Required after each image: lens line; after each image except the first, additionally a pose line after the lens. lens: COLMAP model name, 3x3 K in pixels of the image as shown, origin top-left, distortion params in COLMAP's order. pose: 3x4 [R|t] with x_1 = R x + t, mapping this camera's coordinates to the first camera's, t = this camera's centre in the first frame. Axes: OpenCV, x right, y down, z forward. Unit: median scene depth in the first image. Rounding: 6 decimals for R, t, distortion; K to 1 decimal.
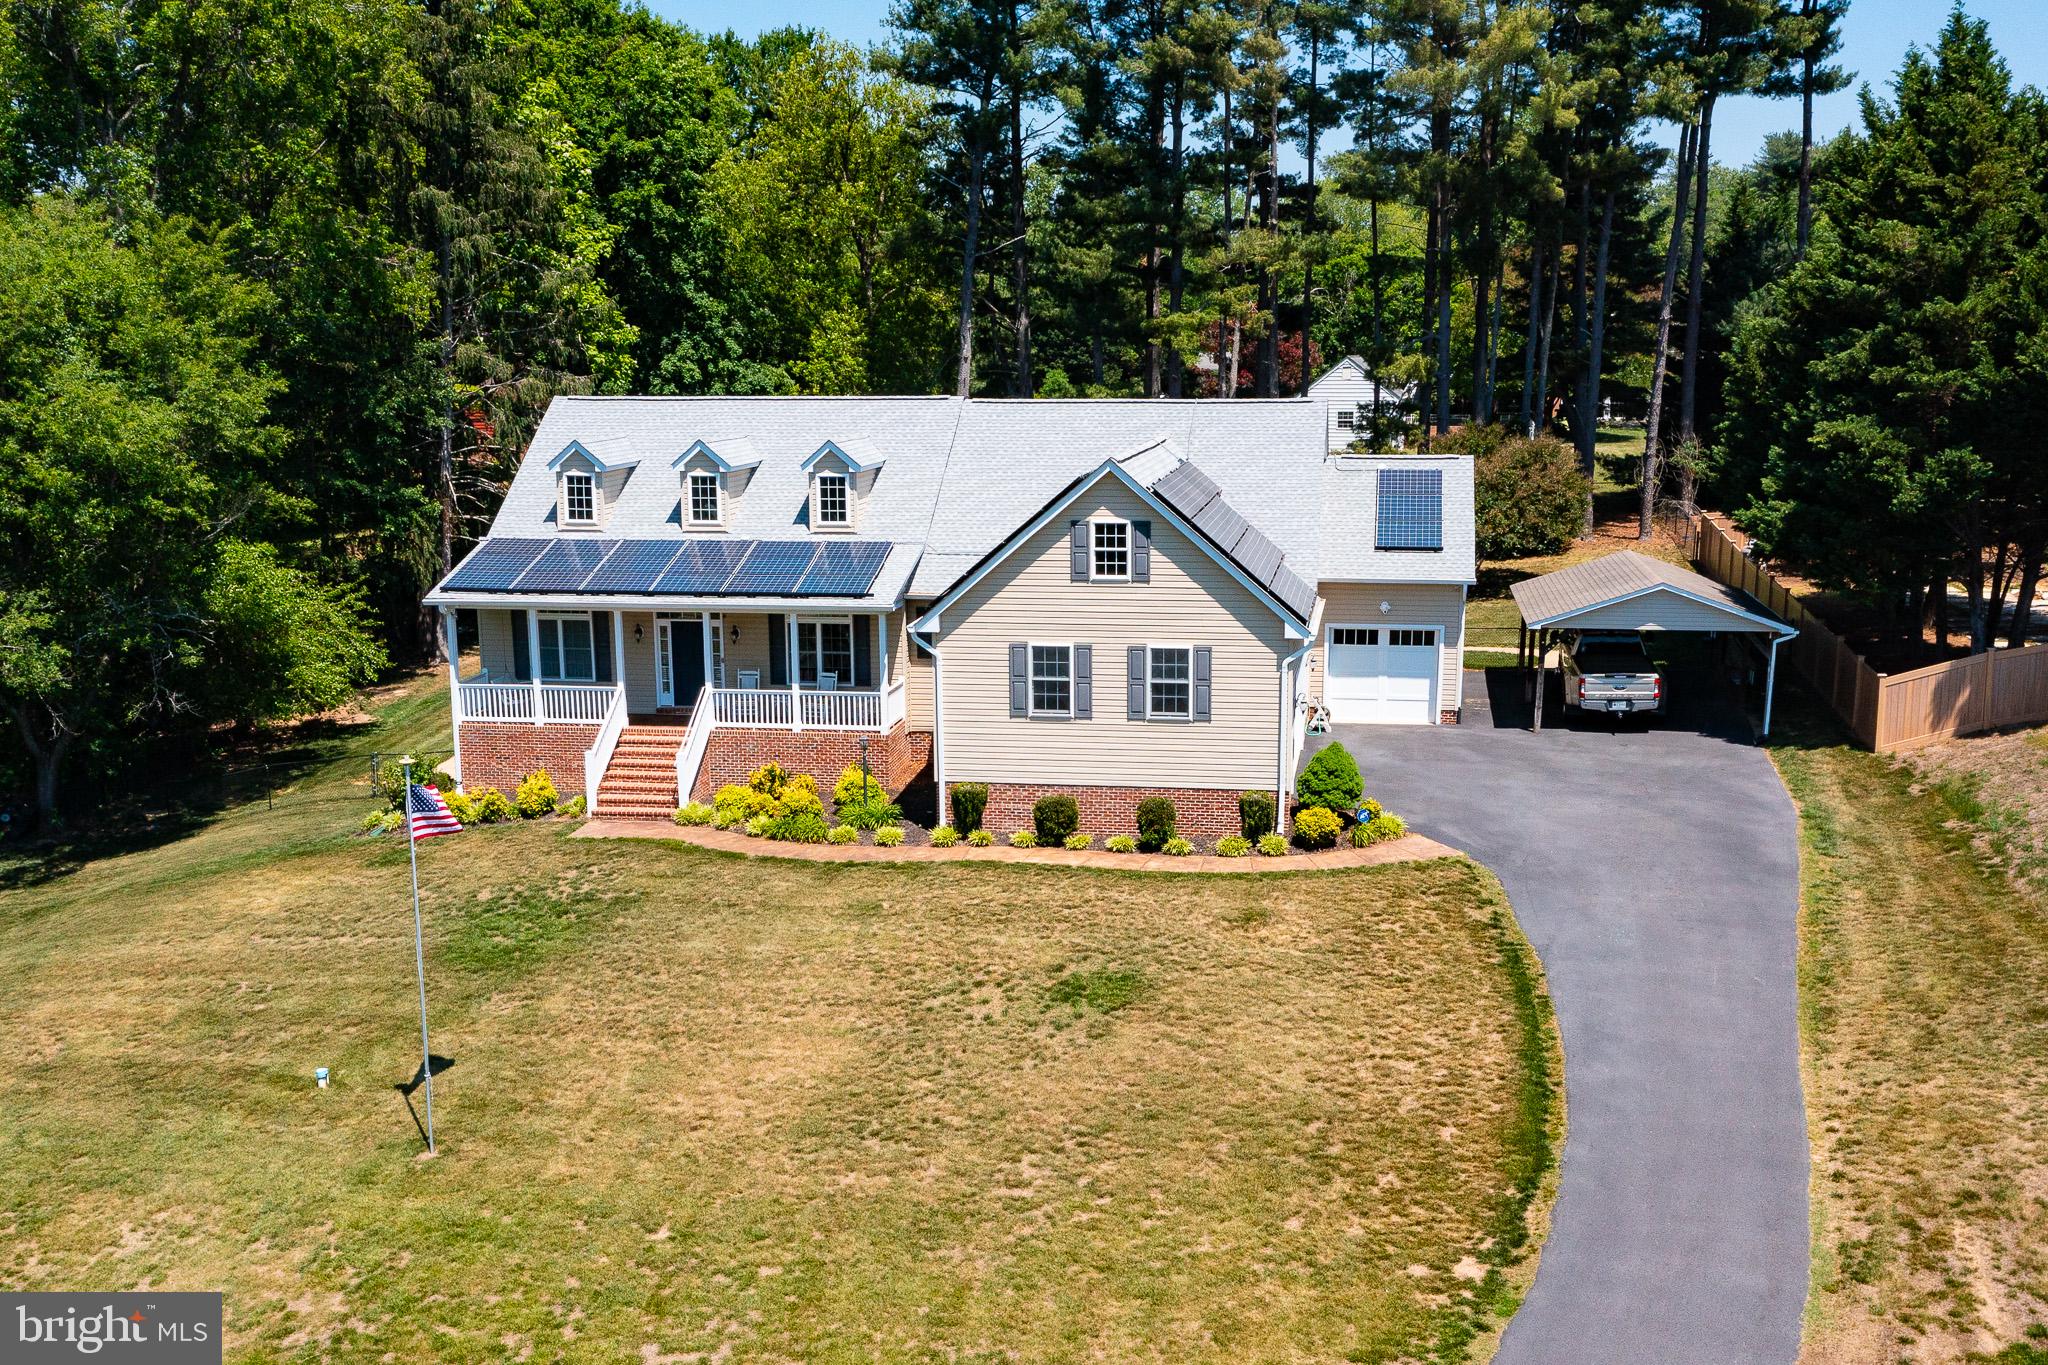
lens RADIAL K [[1735.5, 0, 1024.6], [0, 1735.5, 753.0], [0, 0, 1]] dist [-0.005475, -0.005739]
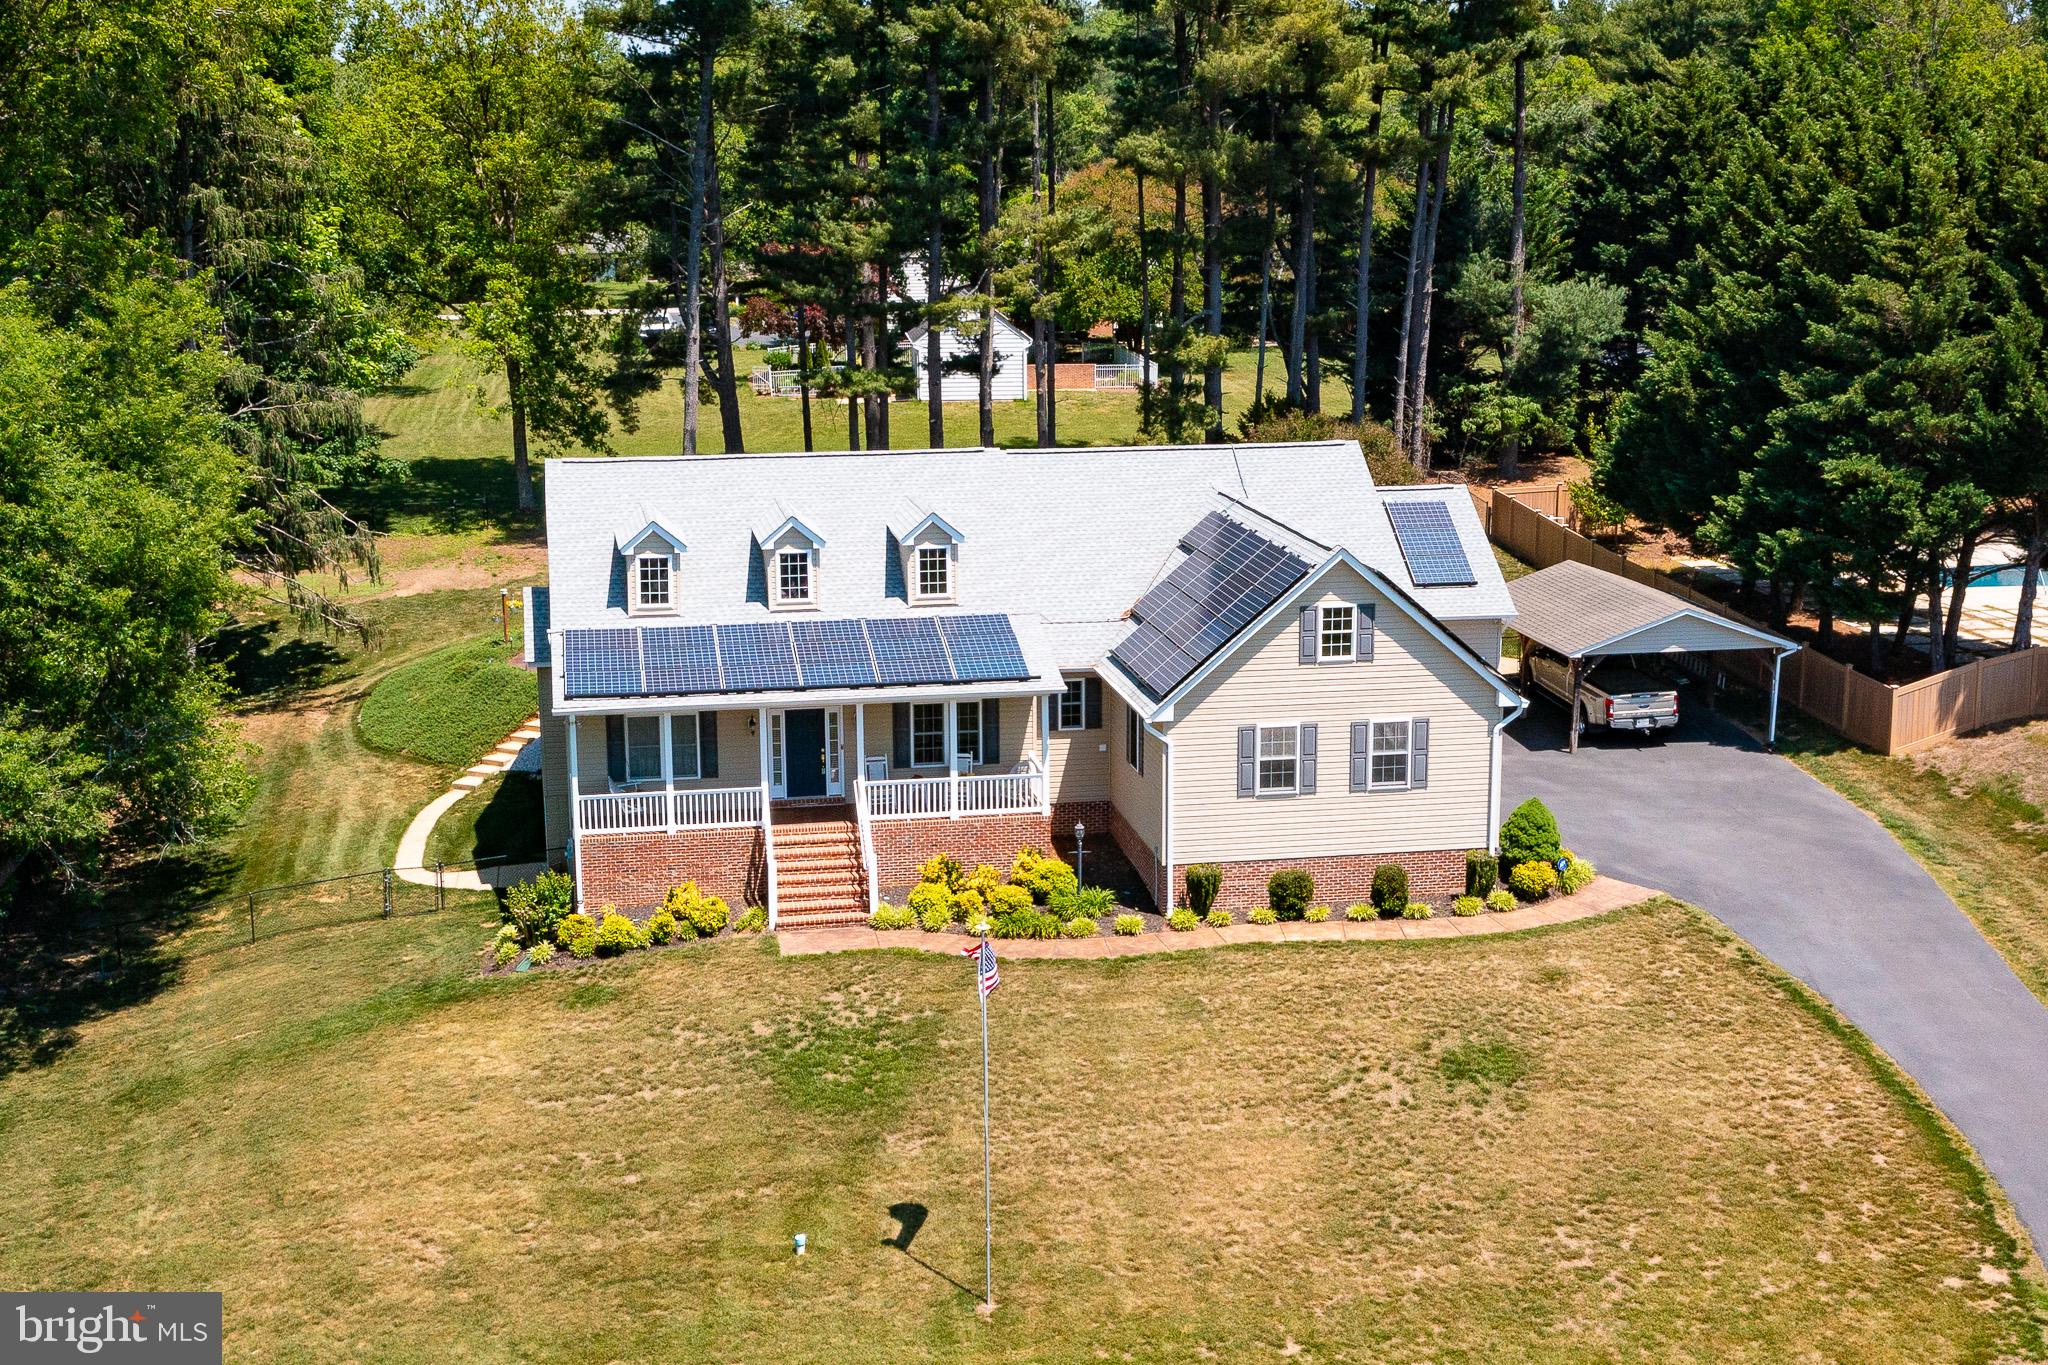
lens RADIAL K [[2046.0, 0, 886.2], [0, 2046.0, 680.9], [0, 0, 1]] dist [-0.009095, 0.017274]
pose [[0.964881, -0.067684, 0.253819, -0.521171], [0.069620, 0.997573, 0.001358, -0.107750], [-0.253294, 0.016361, 0.967251, -0.117091]]
